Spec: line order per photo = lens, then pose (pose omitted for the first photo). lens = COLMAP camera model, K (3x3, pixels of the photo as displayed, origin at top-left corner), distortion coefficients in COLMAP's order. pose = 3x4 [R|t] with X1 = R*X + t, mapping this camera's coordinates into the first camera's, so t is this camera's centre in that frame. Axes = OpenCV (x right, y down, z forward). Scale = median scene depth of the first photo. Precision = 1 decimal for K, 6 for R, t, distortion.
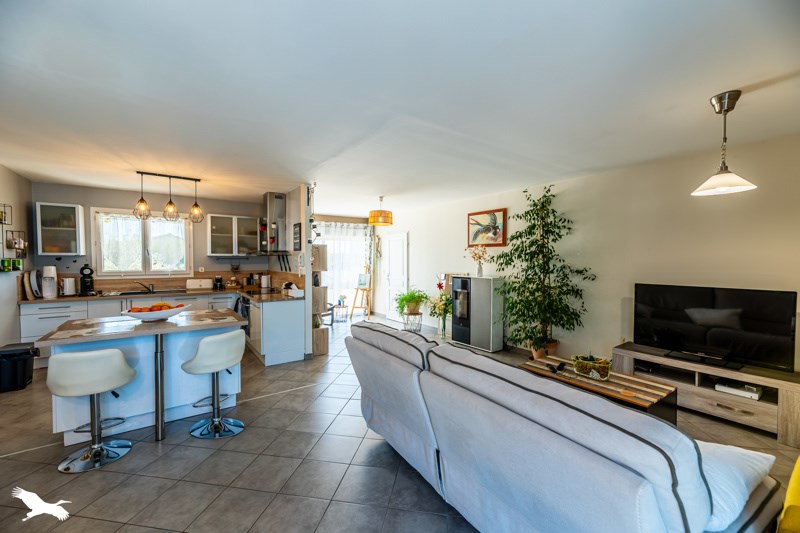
lens RADIAL K [[312.3, 0, 401.1], [0, 312.3, 268.0], [0, 0, 1]] dist [0.000542, 0.000298]
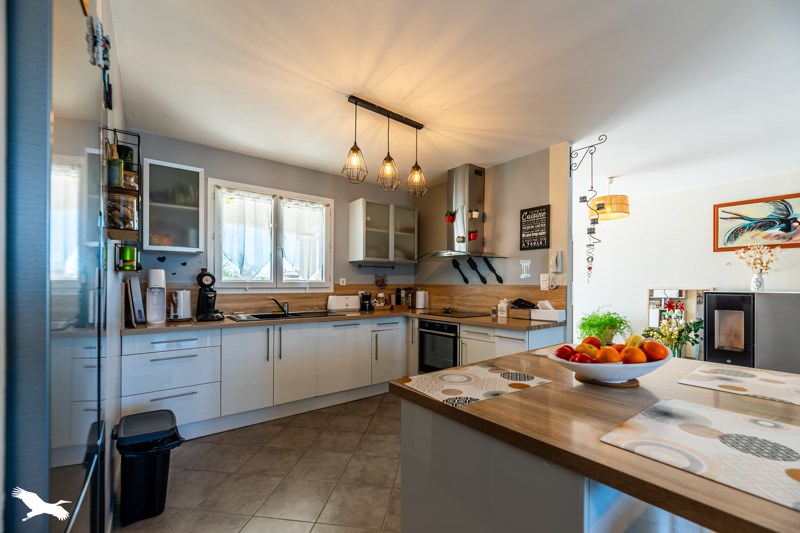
lens RADIAL K [[312.3, 0, 381.8], [0, 312.3, 283.5], [0, 0, 1]] dist [0.000542, 0.000298]
pose [[0.999354, 0.002413, 0.035847, -0.617825], [-0.001165, 0.999394, -0.034790, 0.034827], [-0.035910, 0.034726, 0.998752, 0.341519]]
